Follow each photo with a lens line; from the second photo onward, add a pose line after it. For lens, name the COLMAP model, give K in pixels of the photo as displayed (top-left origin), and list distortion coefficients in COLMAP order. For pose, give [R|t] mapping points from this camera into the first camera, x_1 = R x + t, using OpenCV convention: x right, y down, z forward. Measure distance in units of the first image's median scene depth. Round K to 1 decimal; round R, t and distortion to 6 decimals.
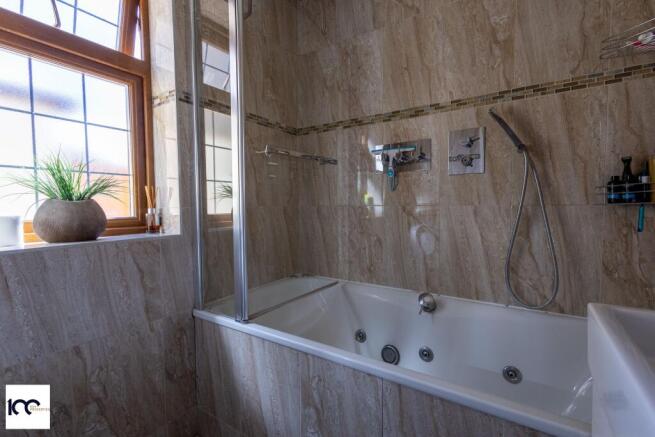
lens RADIAL K [[301.3, 0, 328.4], [0, 301.3, 218.0], [0, 0, 1]] dist [0.014866, 0.000064]
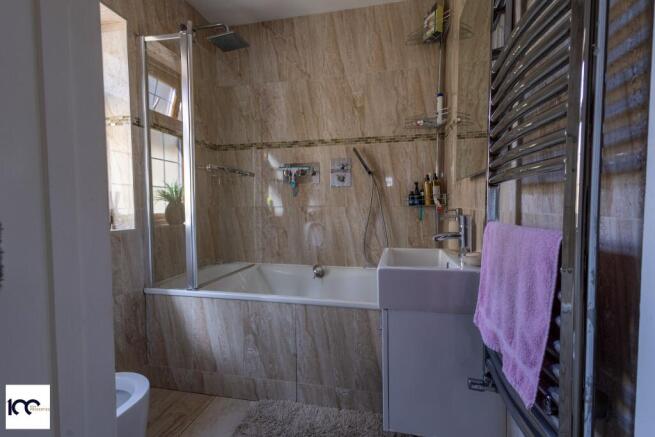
lens RADIAL K [[301.3, 0, 328.4], [0, 301.3, 218.0], [0, 0, 1]] dist [0.014866, 0.000064]
pose [[0.935639, -0.011616, 0.352767, -0.163284], [0.013583, 0.999903, -0.003103, 0.021239], [-0.352697, 0.007695, 0.935706, -0.453552]]
